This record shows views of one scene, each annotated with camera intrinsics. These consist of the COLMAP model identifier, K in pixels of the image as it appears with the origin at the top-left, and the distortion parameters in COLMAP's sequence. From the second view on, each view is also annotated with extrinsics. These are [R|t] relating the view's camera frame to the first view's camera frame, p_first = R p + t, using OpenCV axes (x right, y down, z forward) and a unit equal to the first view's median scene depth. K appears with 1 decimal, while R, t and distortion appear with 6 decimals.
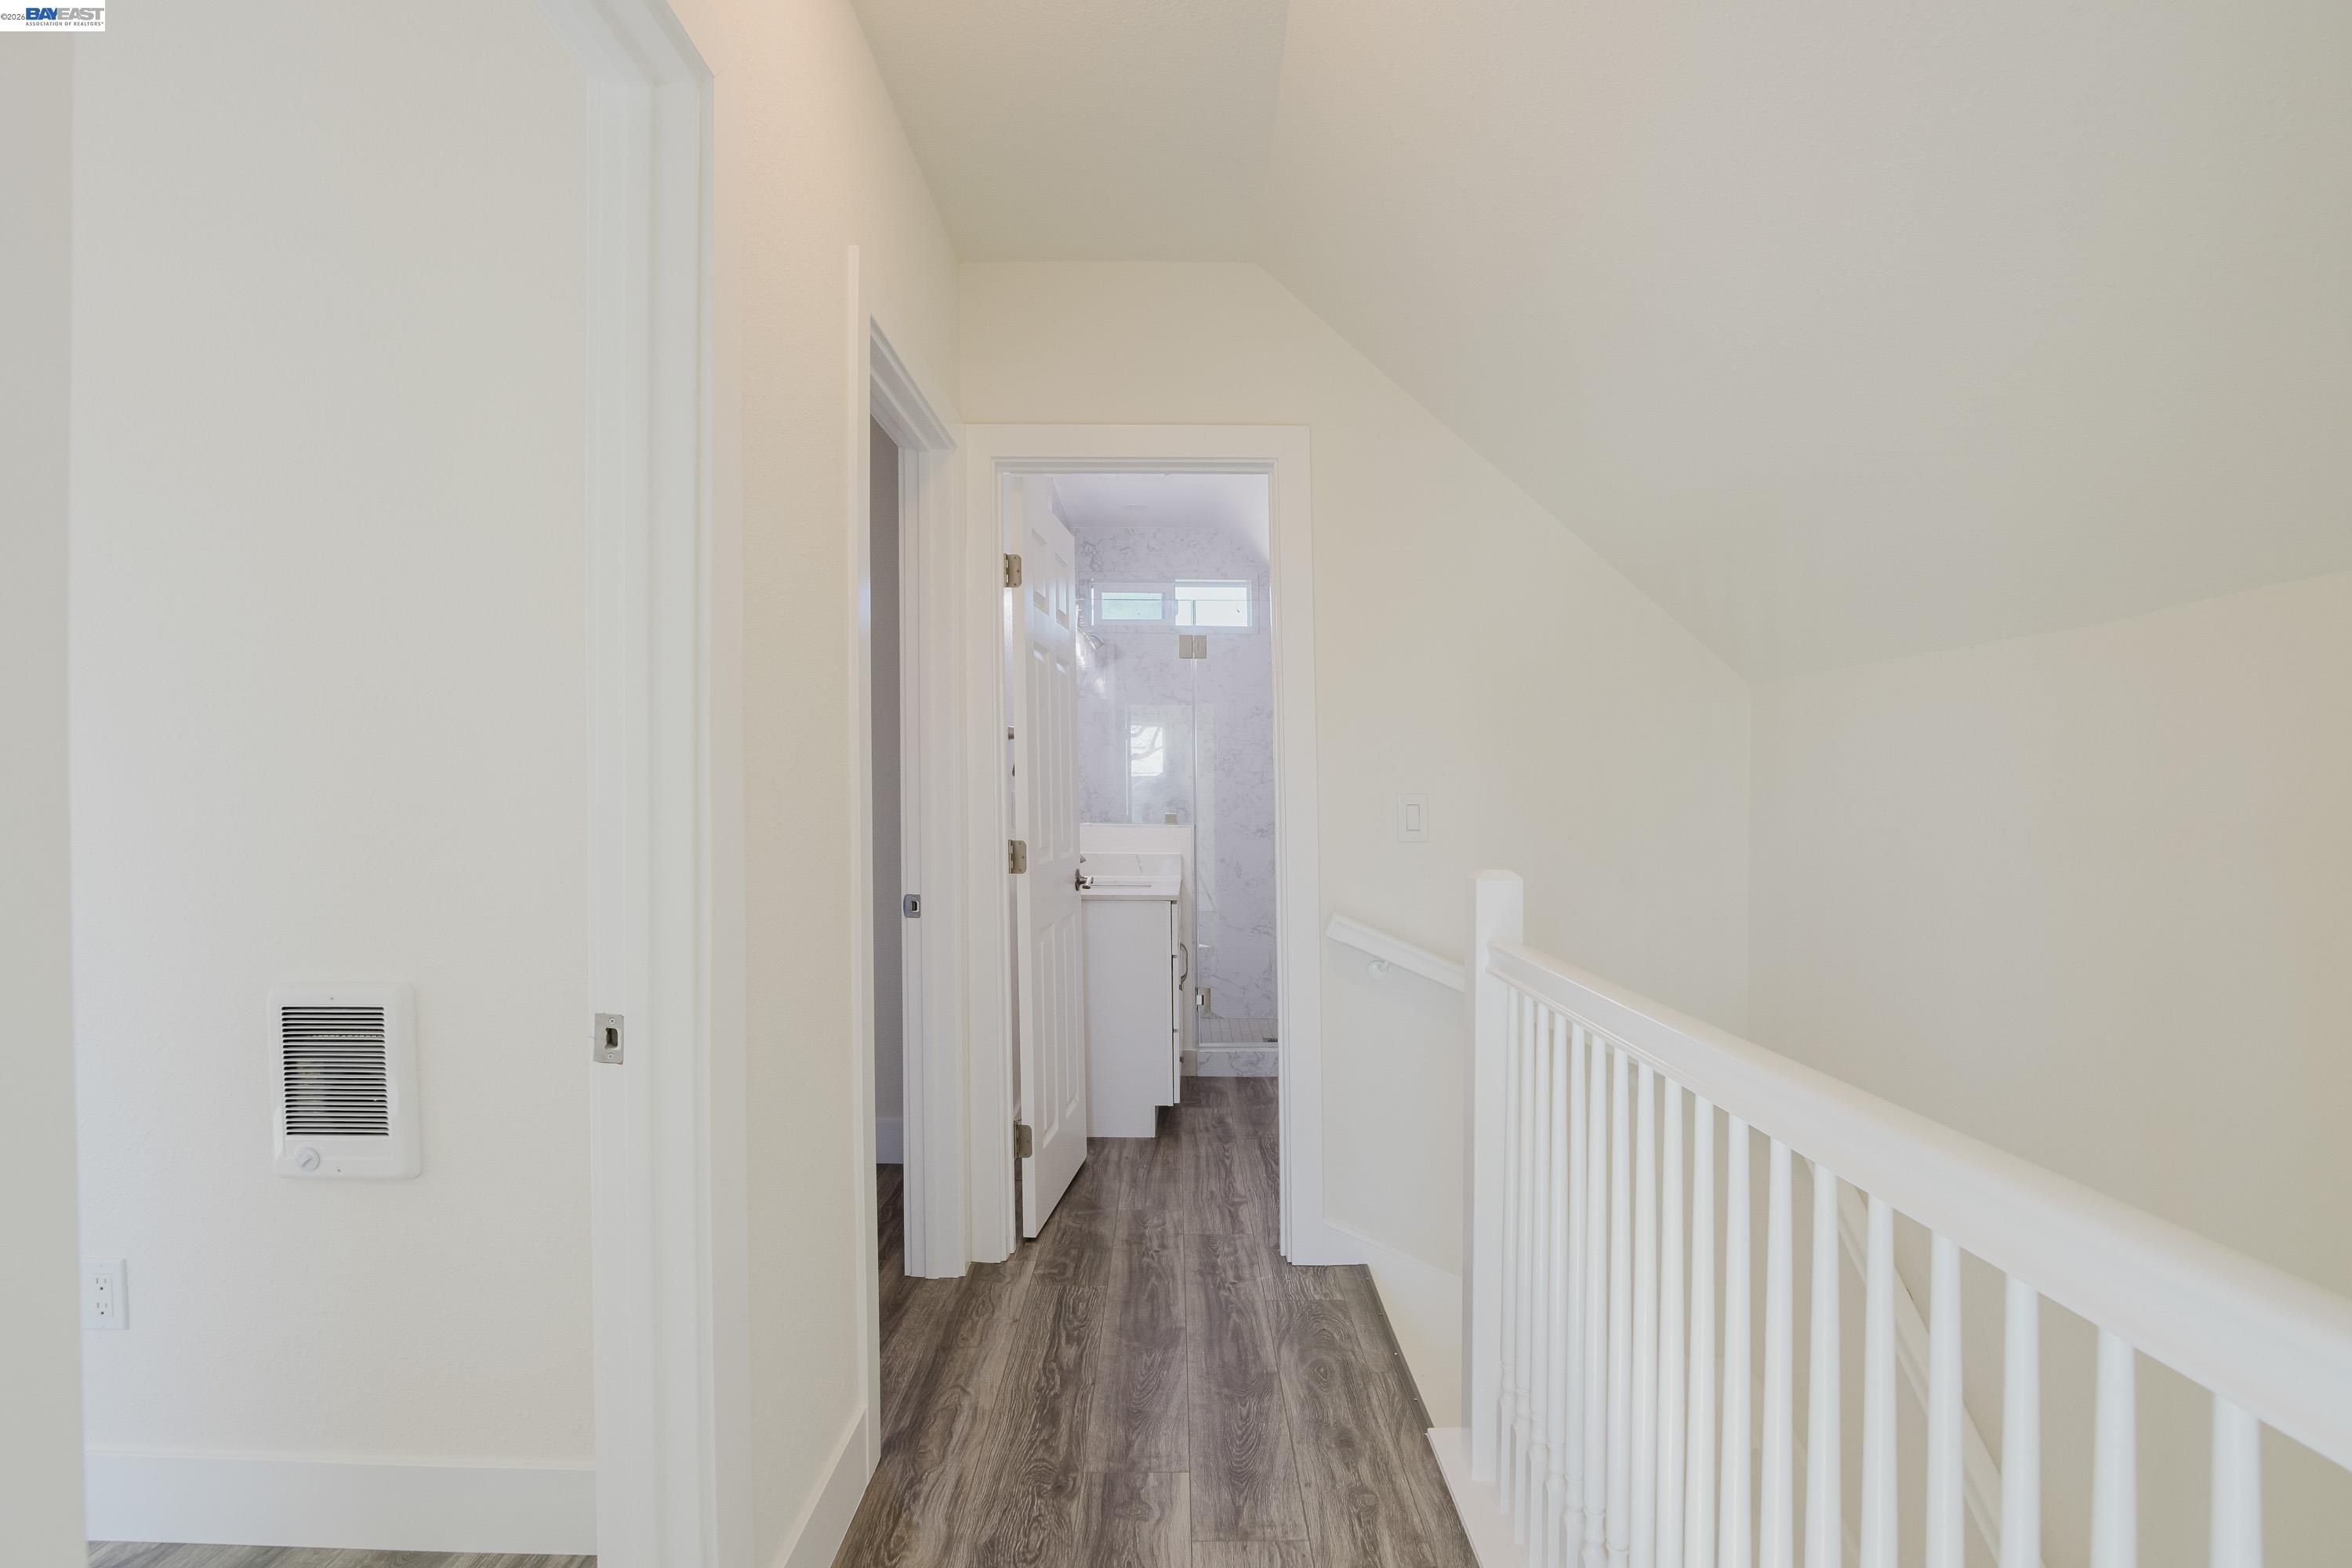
lens RADIAL K [[1112.4, 0, 1188.0], [0, 1112.4, 804.8], [0, 0, 1]] dist [-0.031849, 0.000420]
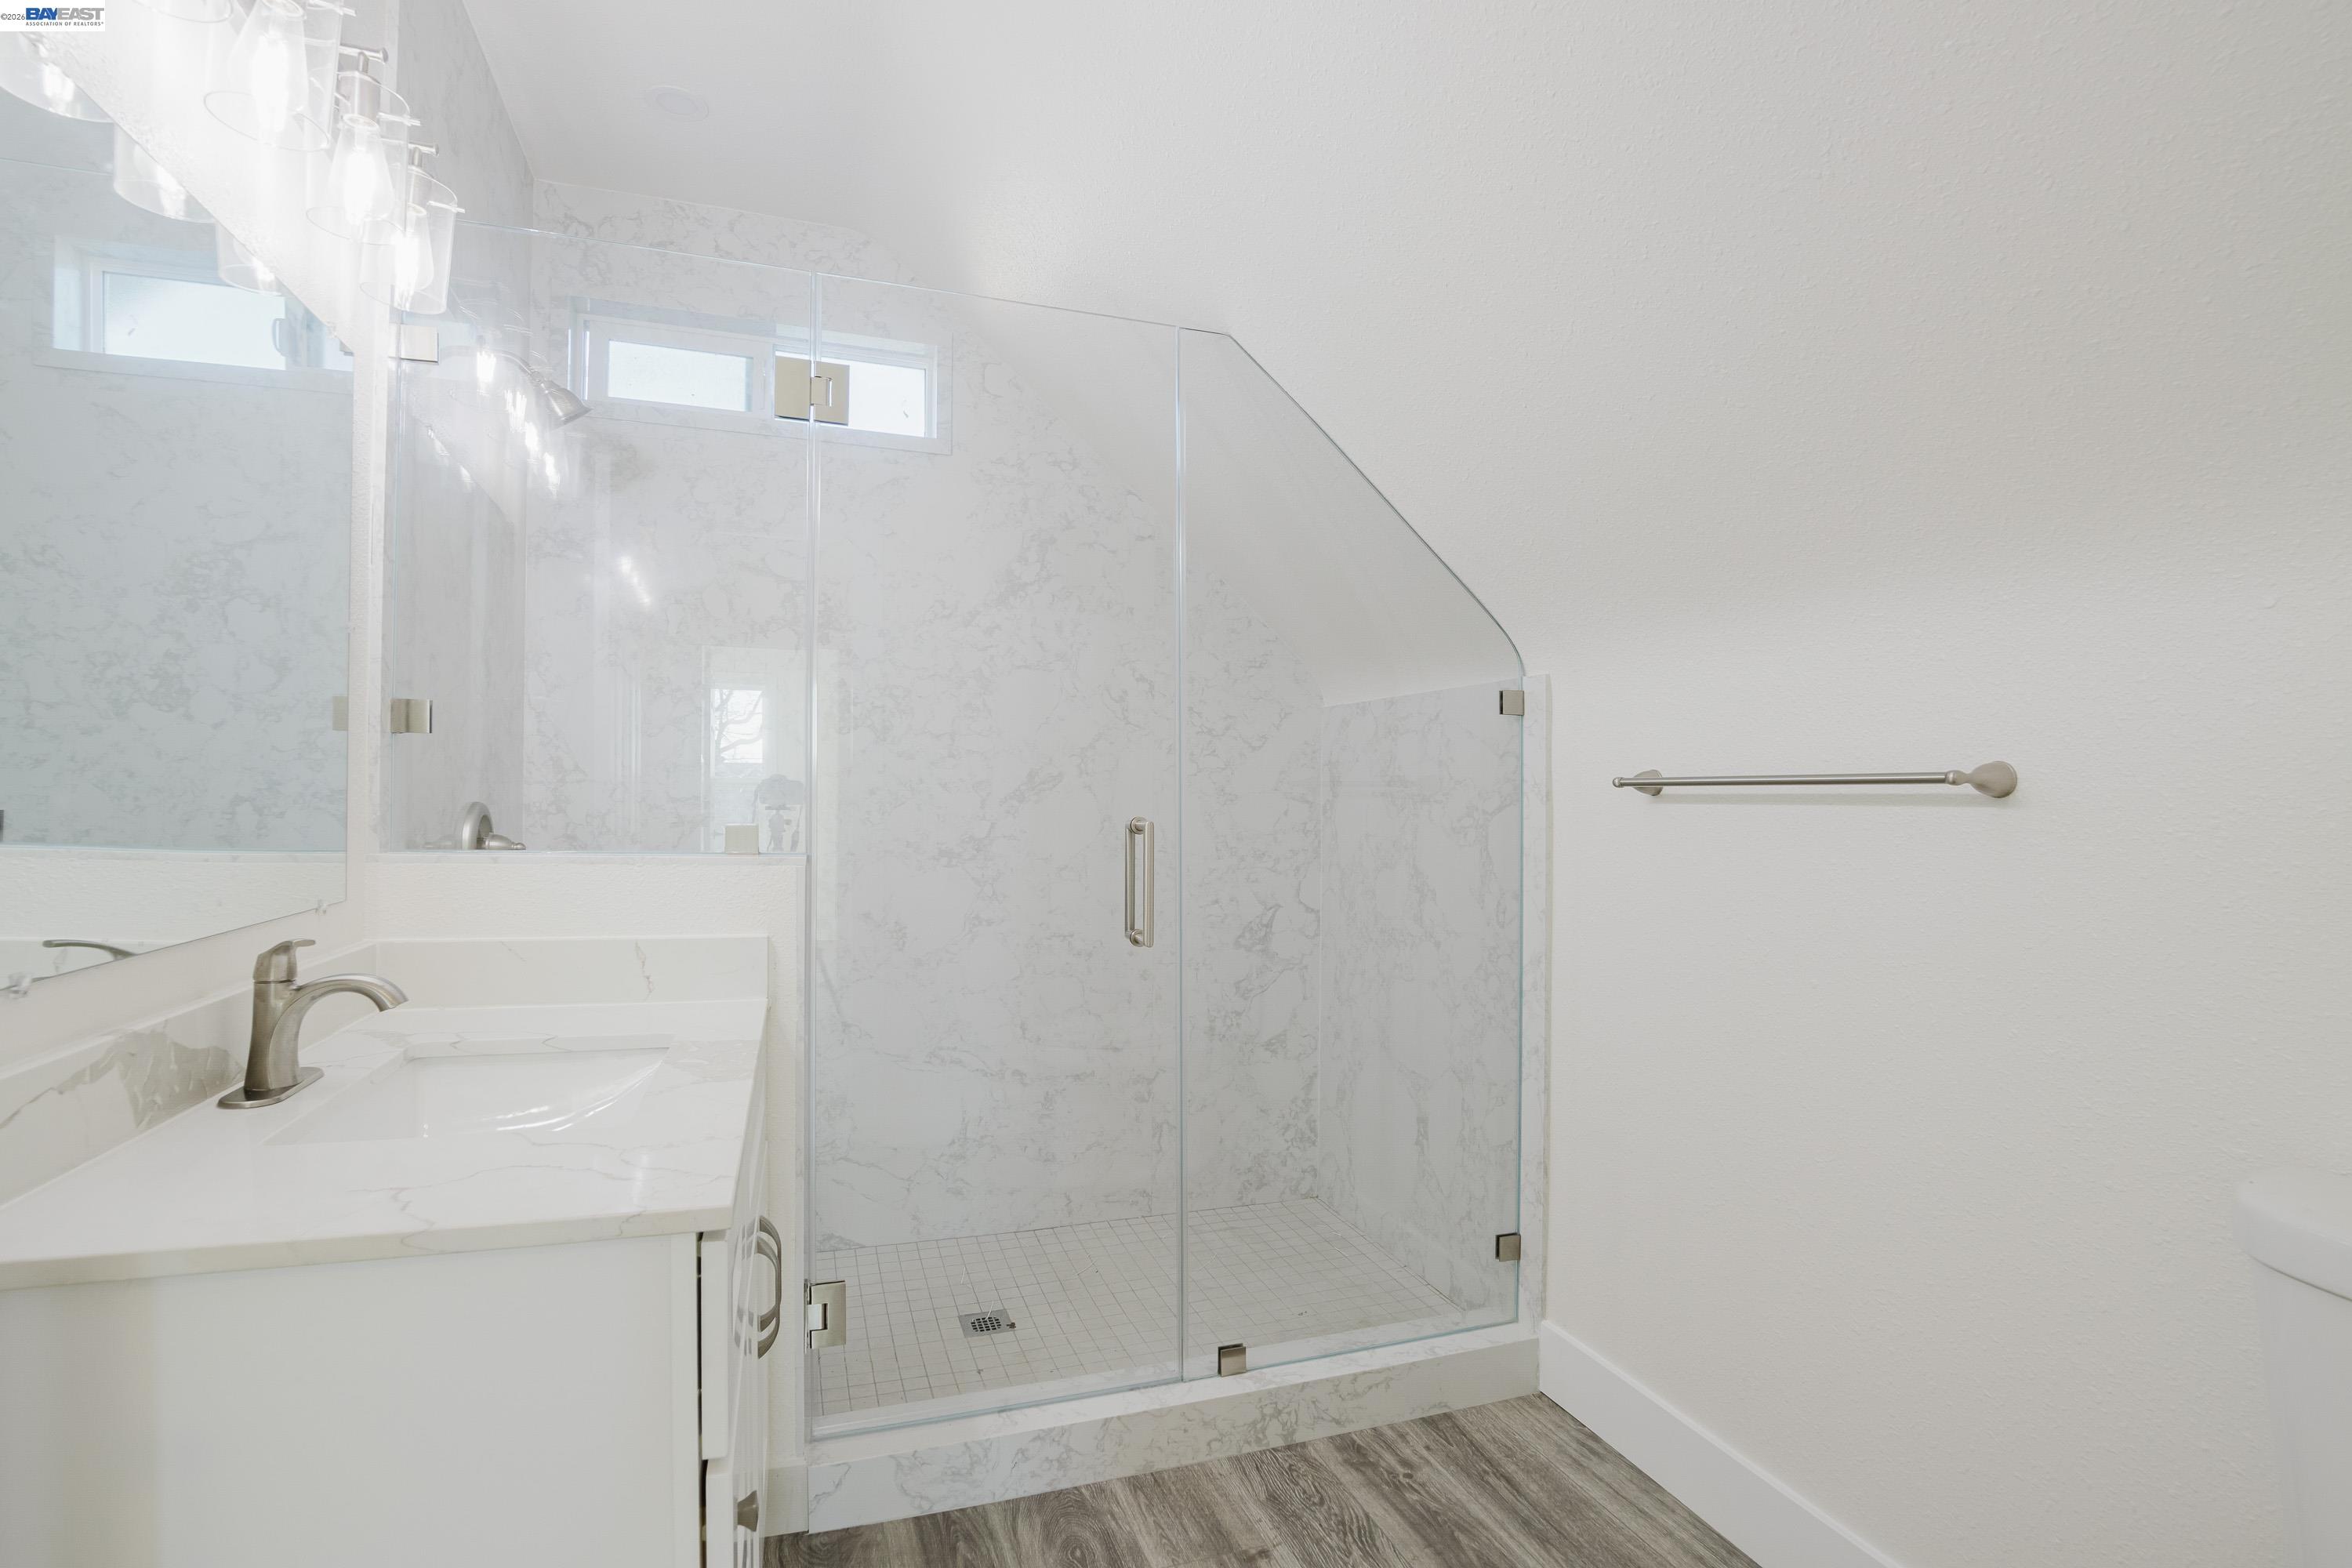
lens RADIAL K [[1112.4, 0, 1167.9], [0, 1112.4, 783.6], [0, 0, 1]] dist [-0.031849, 0.000420]
pose [[0.948671, 0.018597, 0.315716, 0.002032], [-0.009567, 0.999500, -0.030128, 0.005242], [-0.316119, 0.025561, 0.948375, 0.500461]]
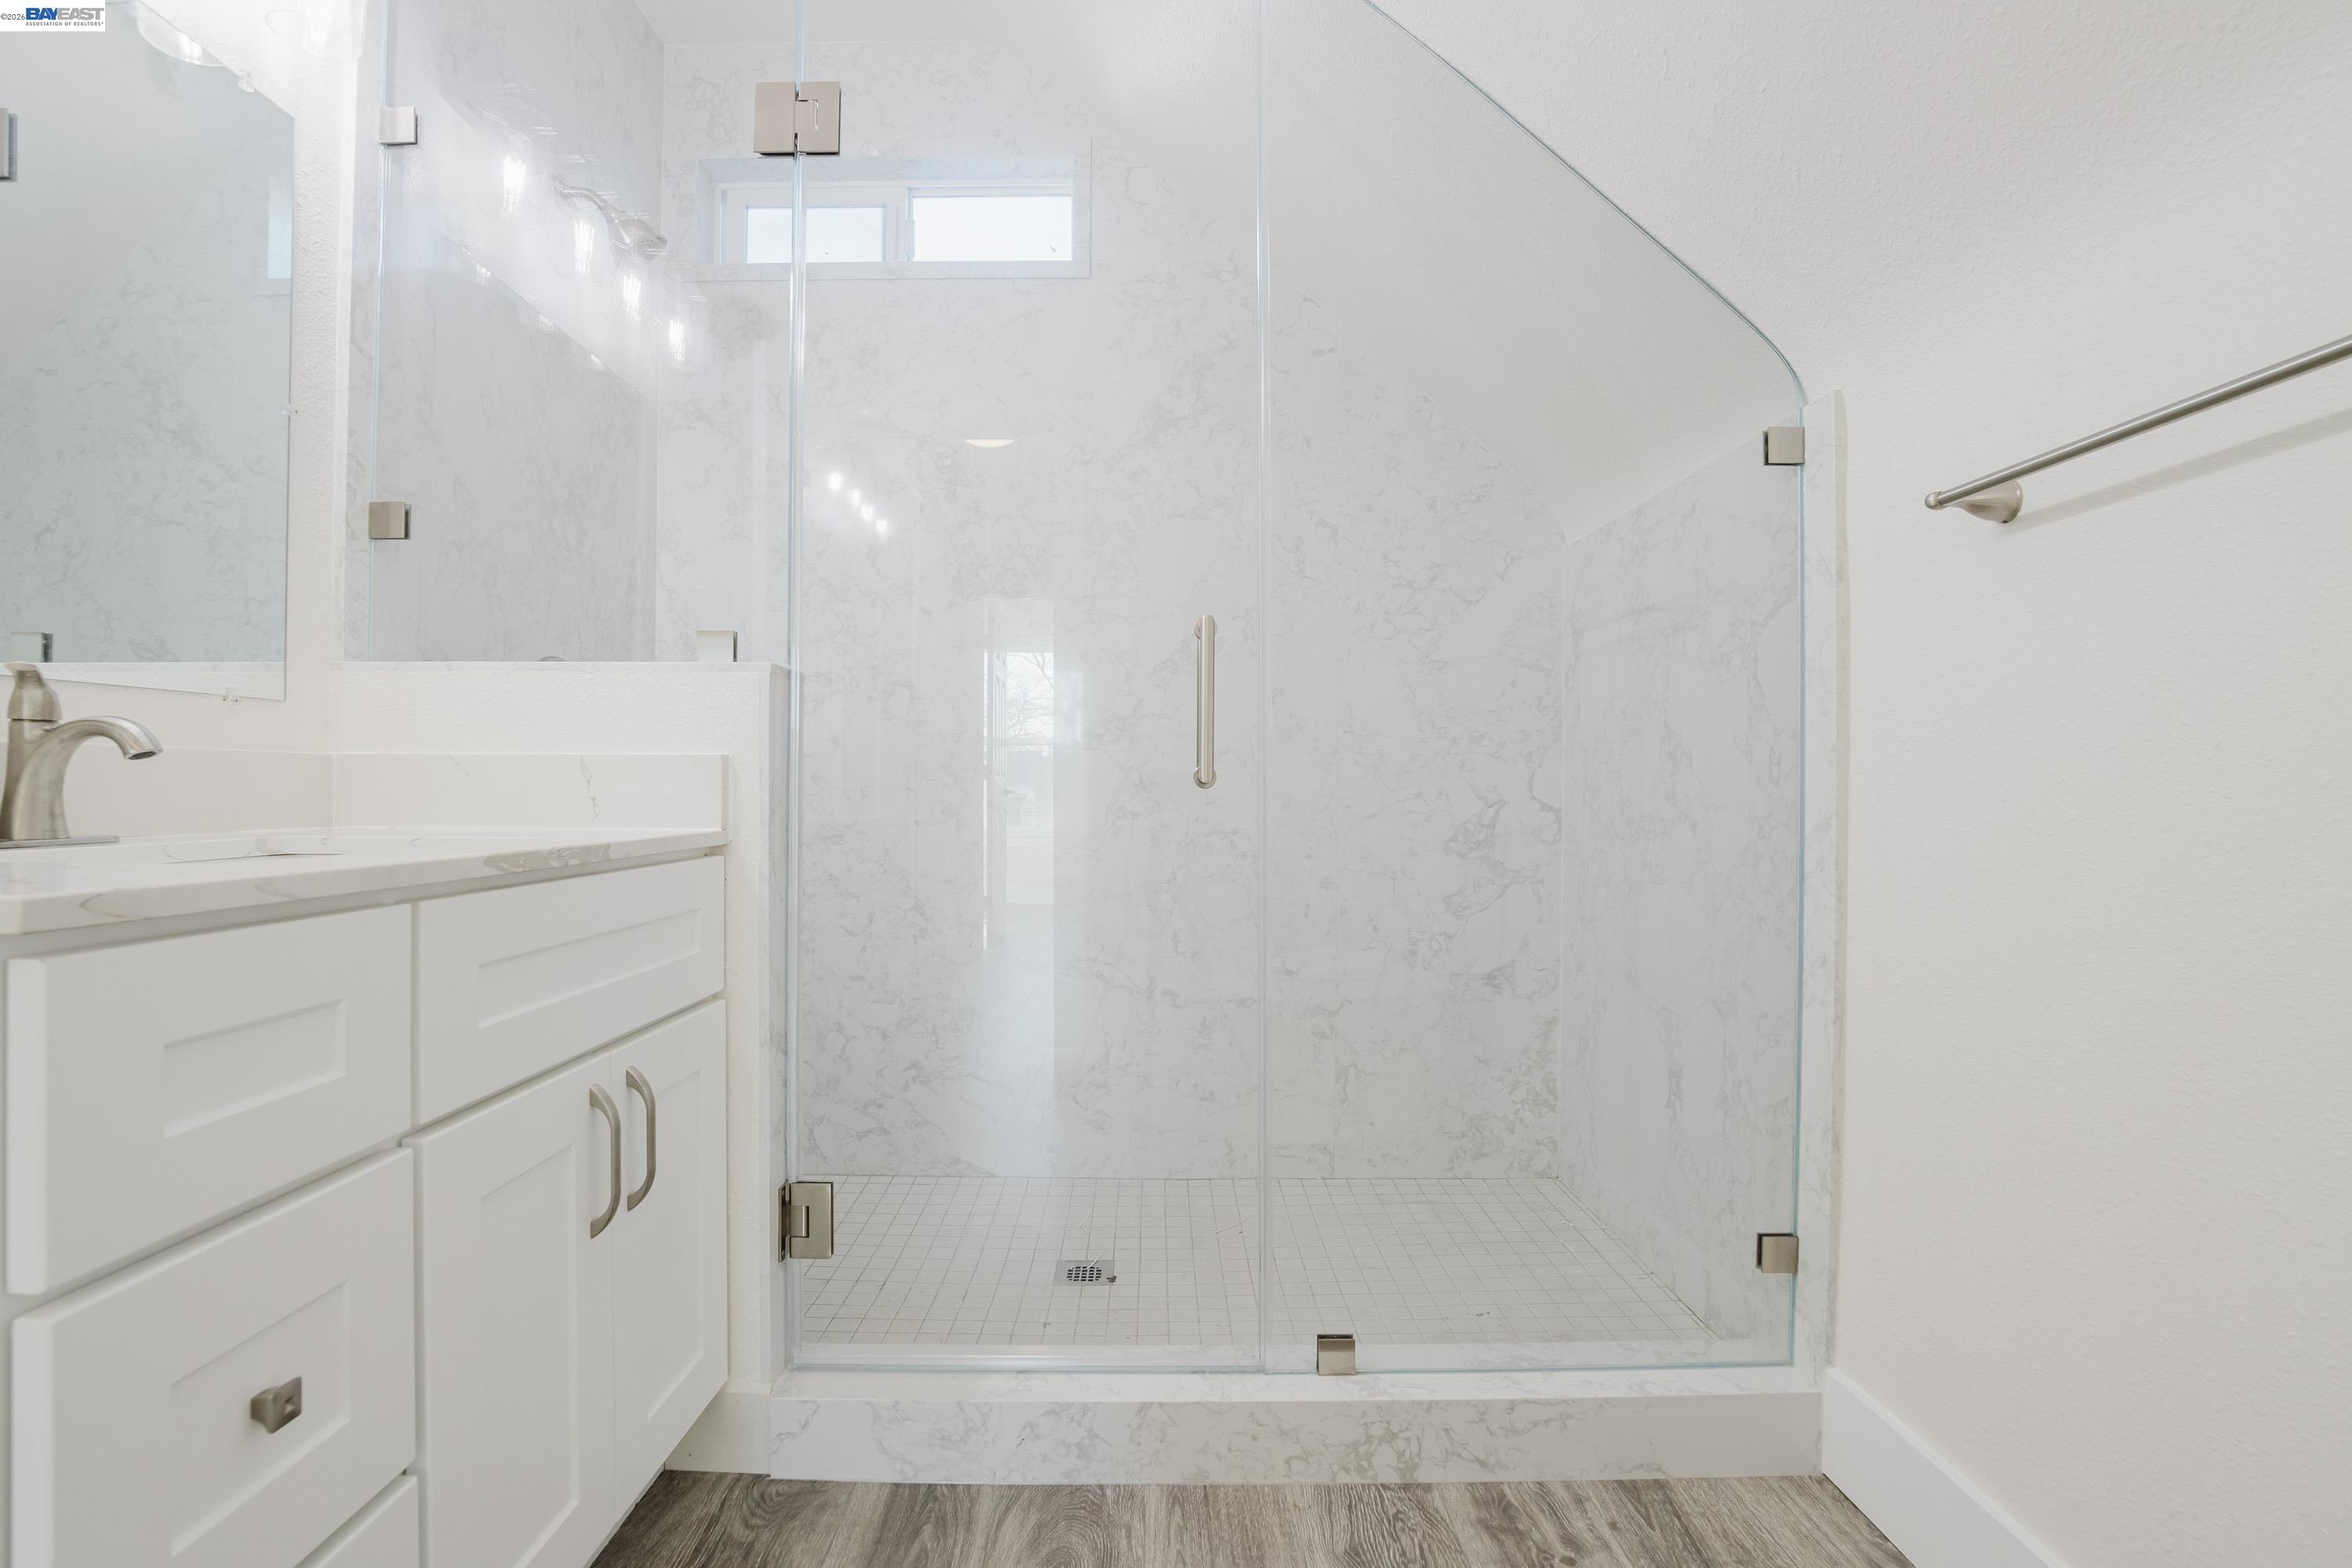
lens RADIAL K [[1112.4, 0, 1163.4], [0, 1112.4, 802.8], [0, 0, 1]] dist [-0.031849, 0.000420]
pose [[0.999921, 0.004748, -0.011608, 0.096476], [-0.004888, 0.999916, -0.012042, 0.051970], [0.011550, 0.012098, 0.999860, 0.571665]]
